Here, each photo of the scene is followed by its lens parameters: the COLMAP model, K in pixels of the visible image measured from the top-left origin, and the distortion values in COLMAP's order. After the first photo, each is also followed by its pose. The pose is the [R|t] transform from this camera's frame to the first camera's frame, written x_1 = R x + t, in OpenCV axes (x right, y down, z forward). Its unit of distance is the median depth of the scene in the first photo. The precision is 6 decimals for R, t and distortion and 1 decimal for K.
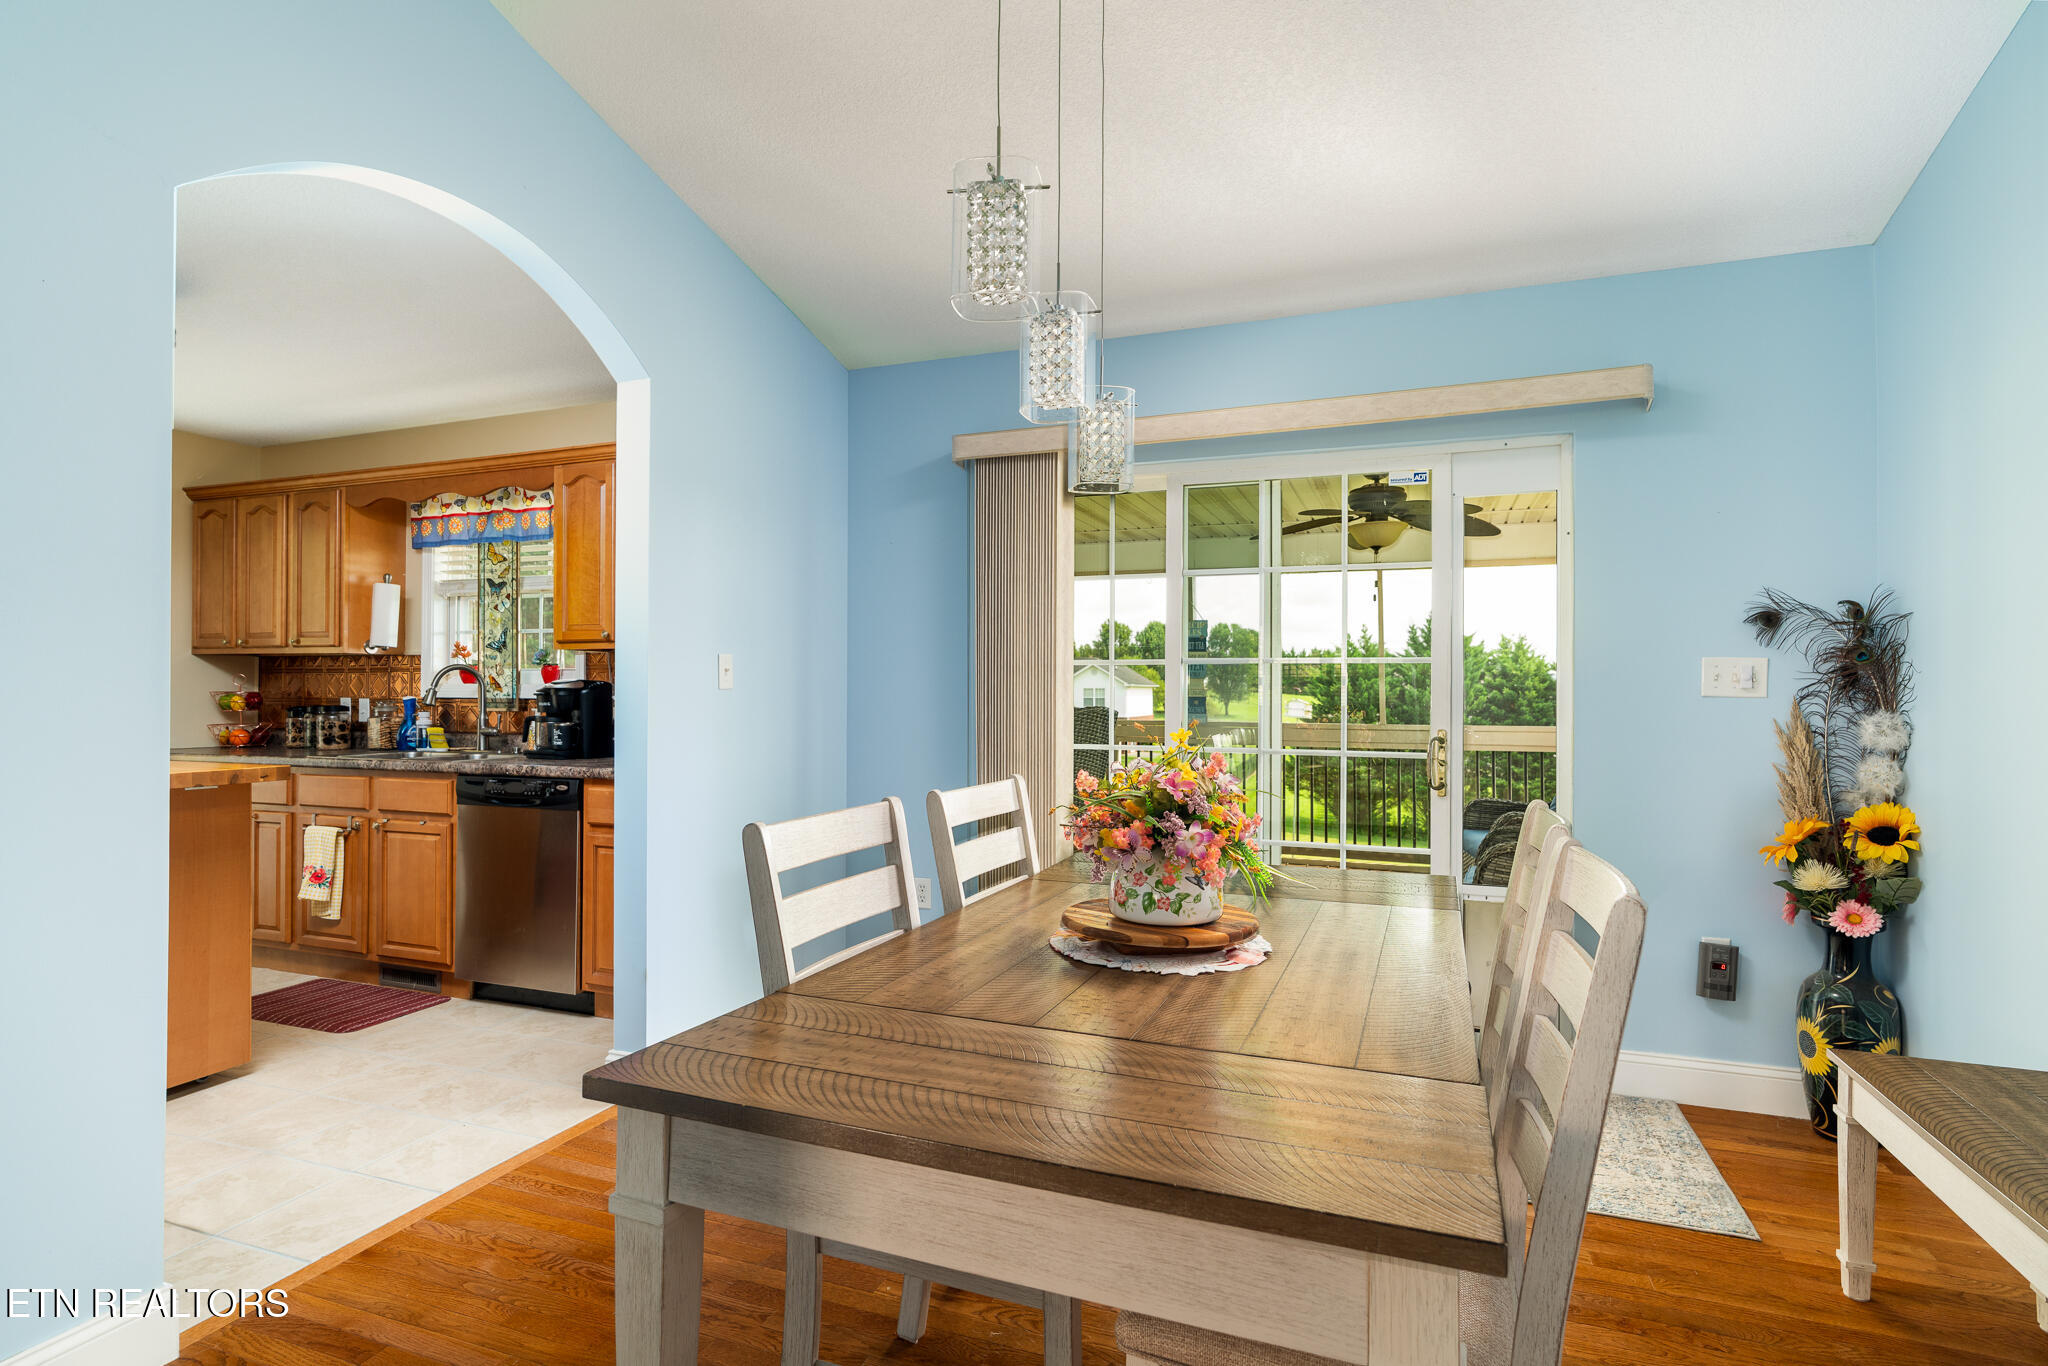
lens RADIAL K [[1047.6, 0, 1016.3], [0, 1047.6, 681.9], [0, 0, 1]] dist [0.003919, 0.000034]
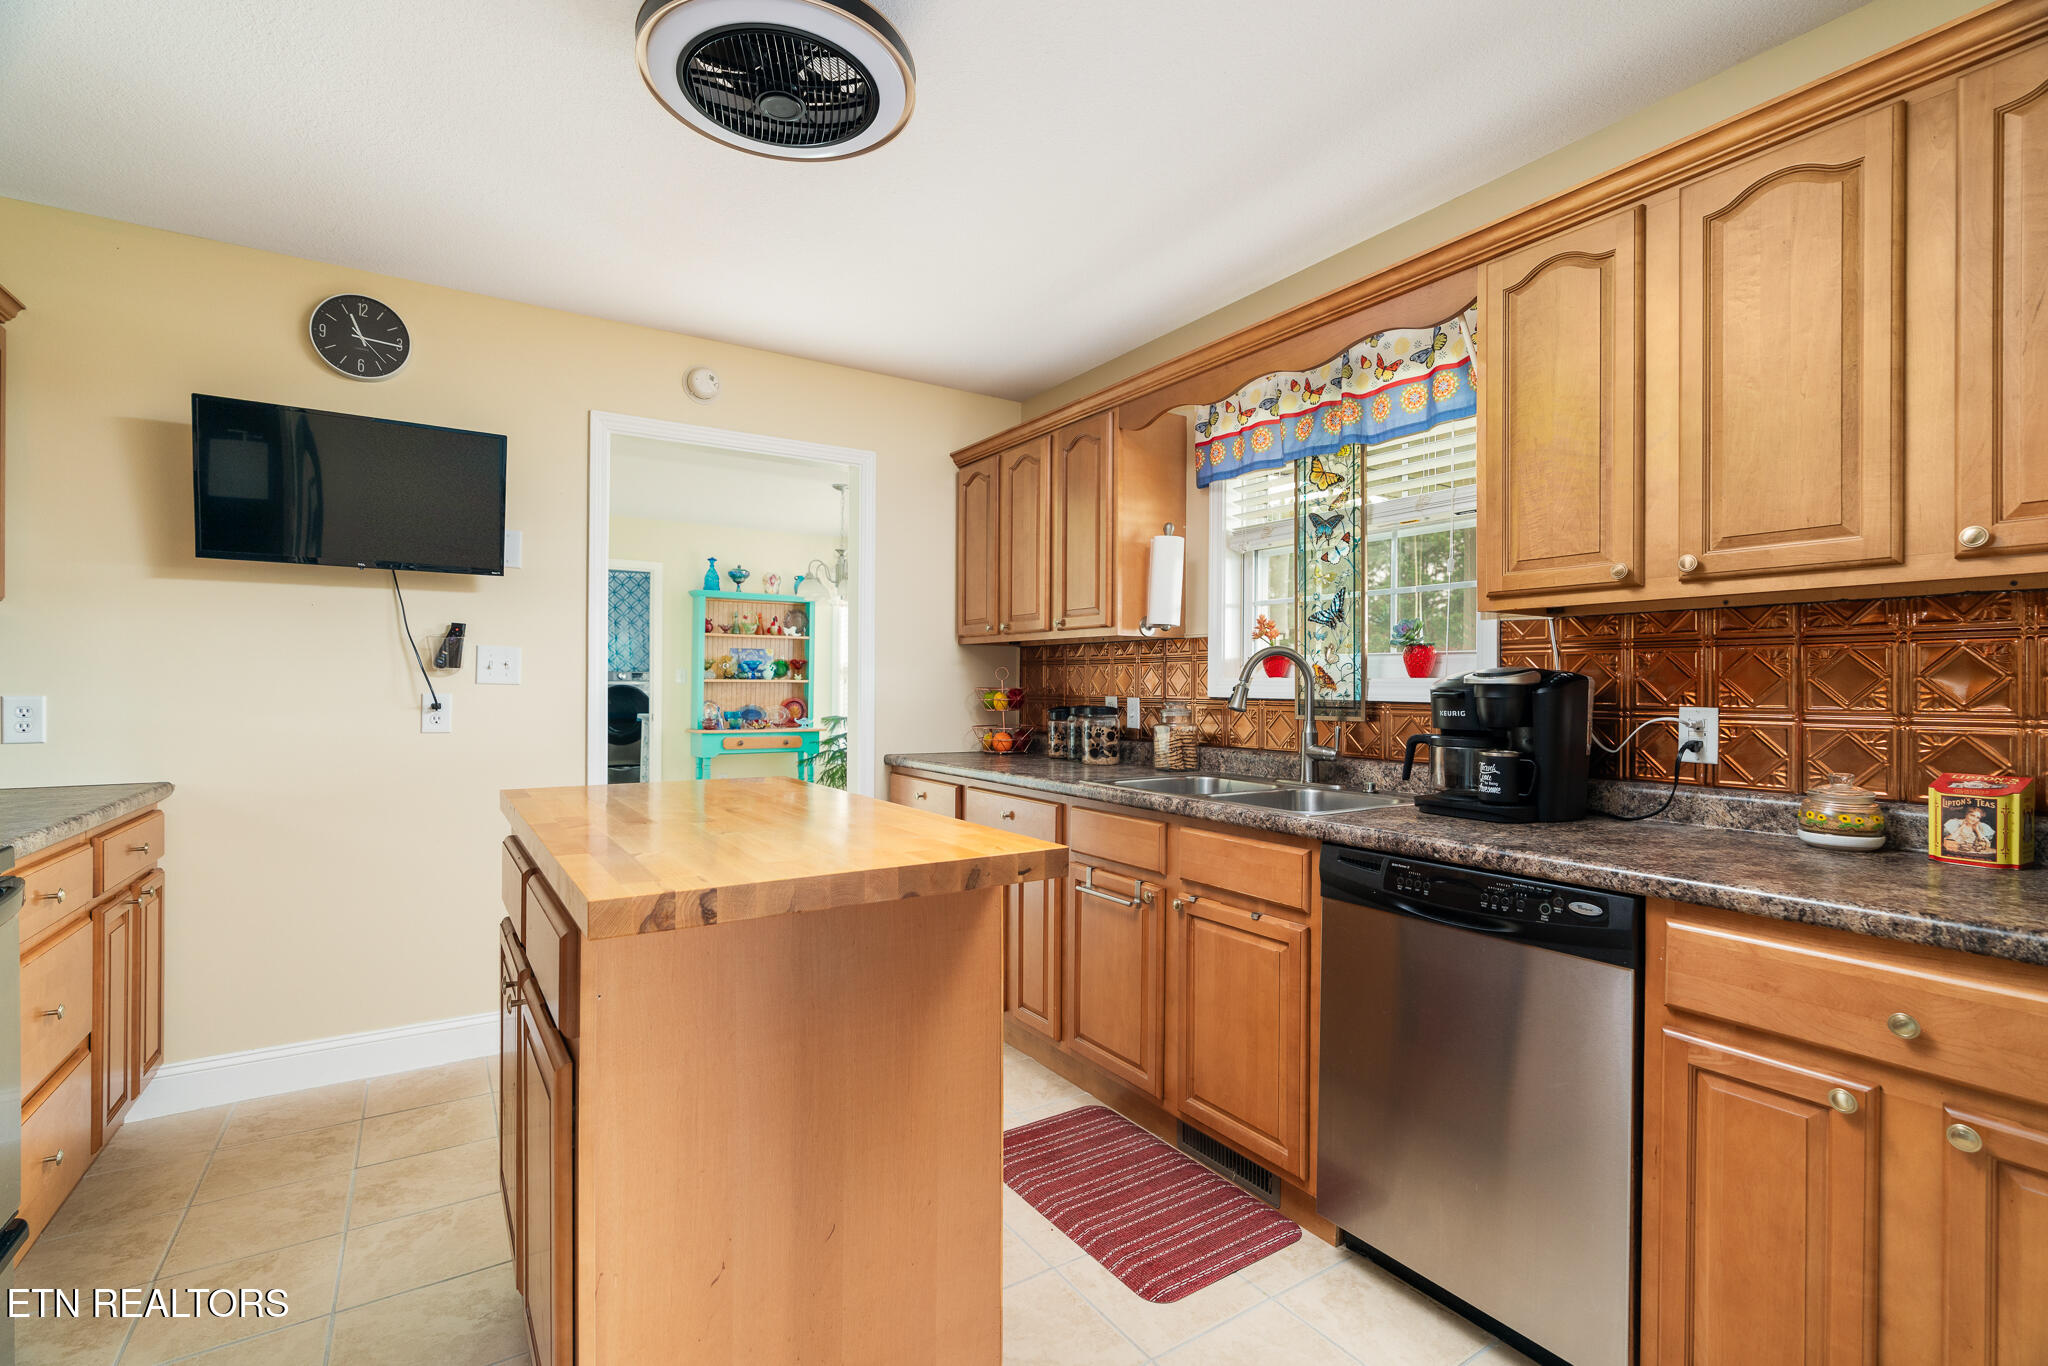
lens RADIAL K [[936.8, 0, 1021.8], [0, 936.8, 683.1], [0, 0, 1]] dist [-0.009301, 0.006731]
pose [[0.816092, 0.001563, -0.577920, -0.315143], [0.000766, 0.999993, 0.003787, 0.002896], [0.577922, -0.003534, 0.816084, 0.426128]]
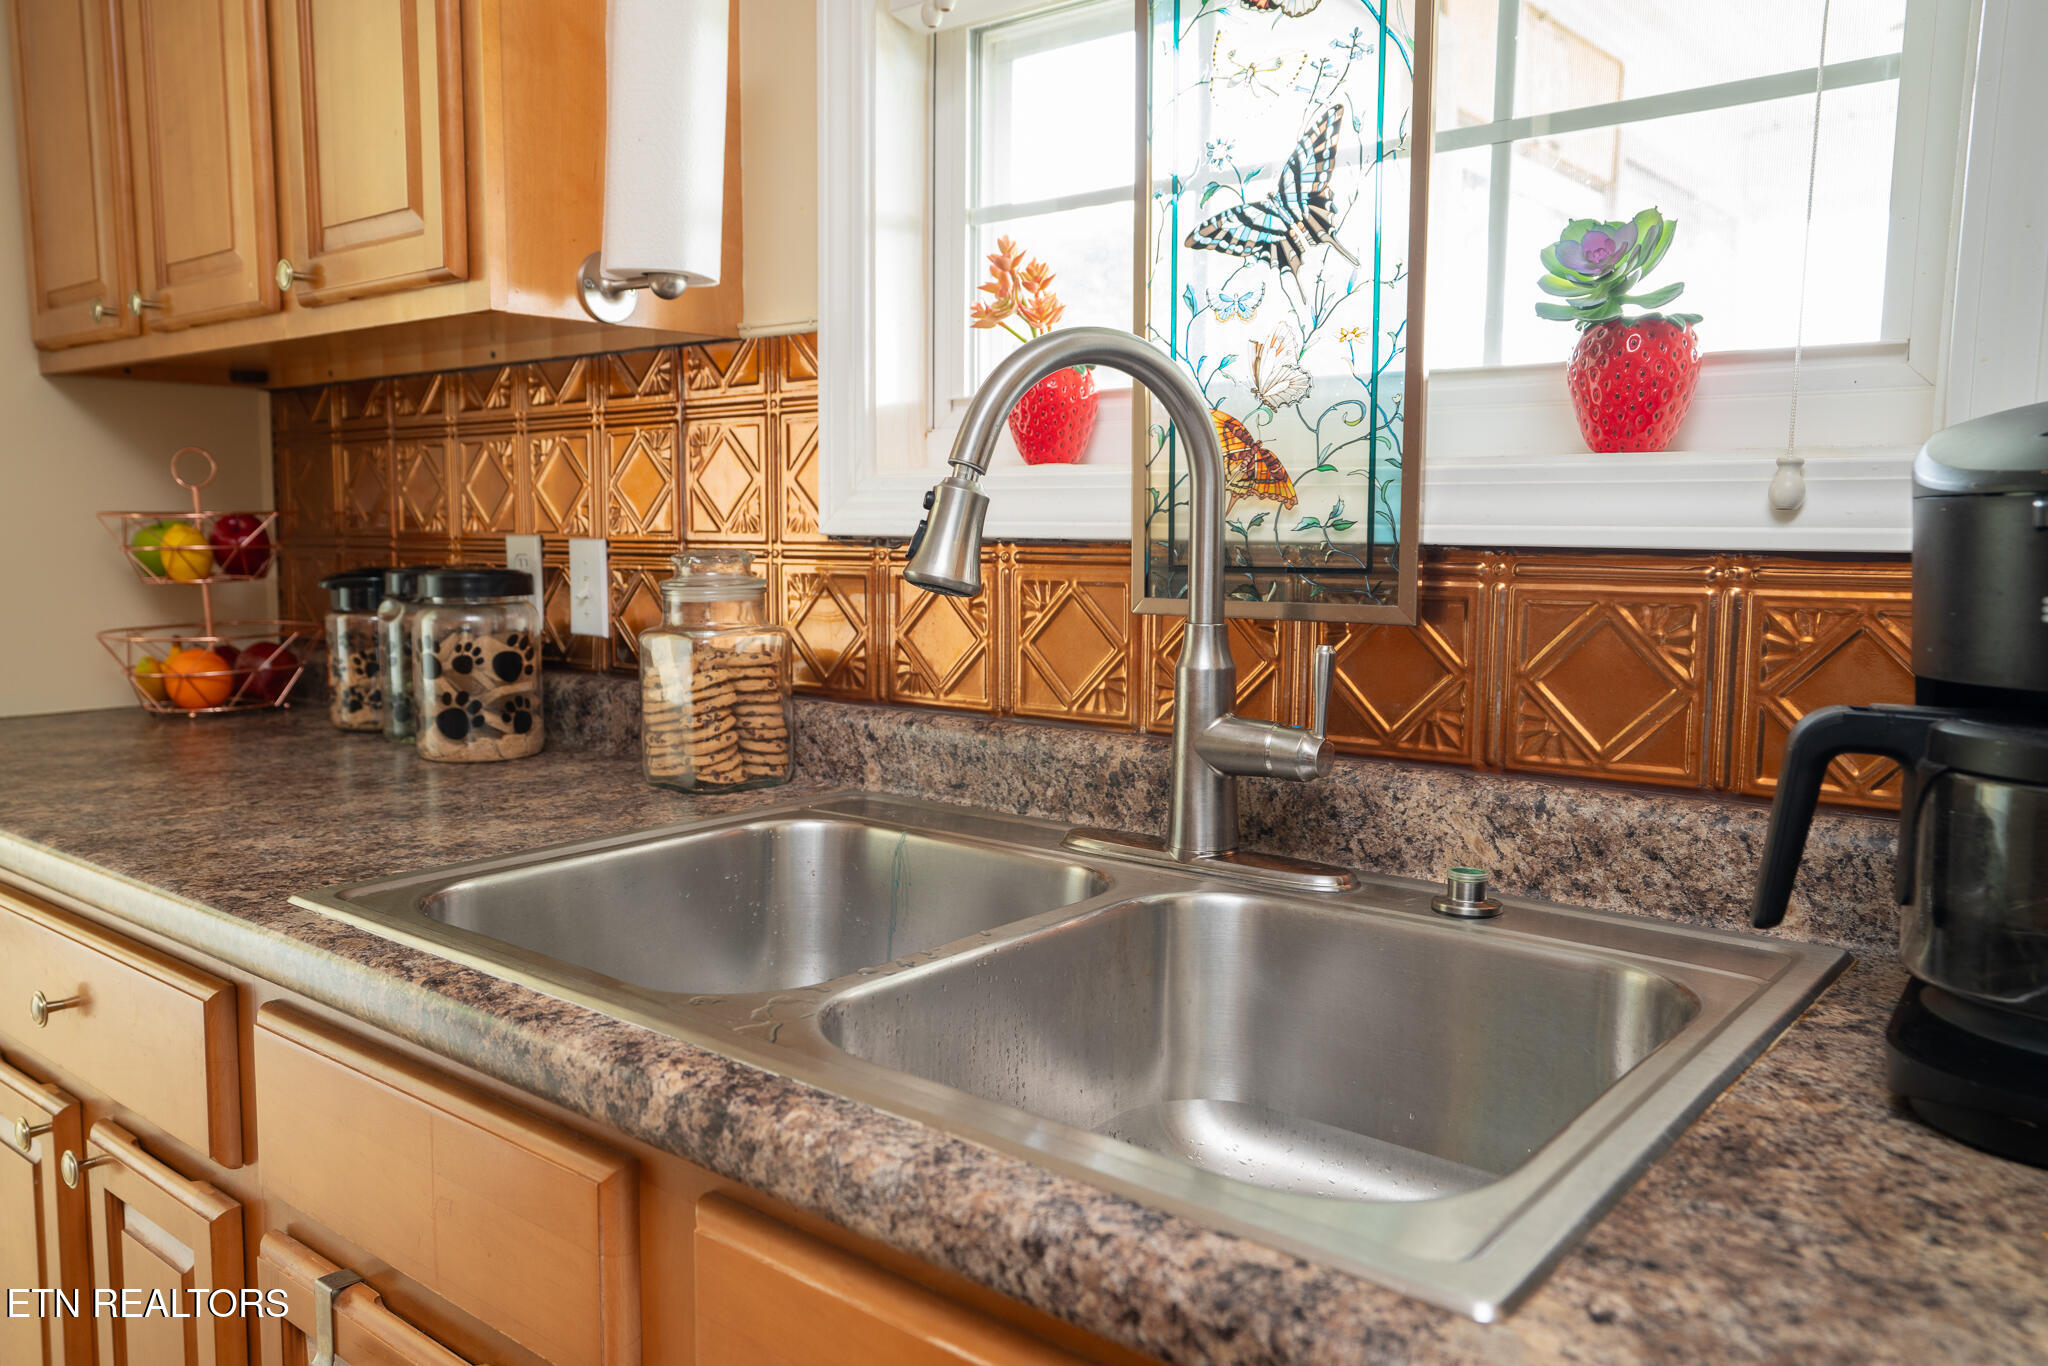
lens RADIAL K [[1556.9, 0, 945.1], [0, 1556.9, 684.2], [0, 0, 1]] dist [0.000281, 0.001943]
pose [[0.944005, 0.034157, -0.328159, -0.453994], [0.003310, 0.993596, 0.112944, 0.009524], [0.329916, -0.107706, 0.937846, 0.733809]]
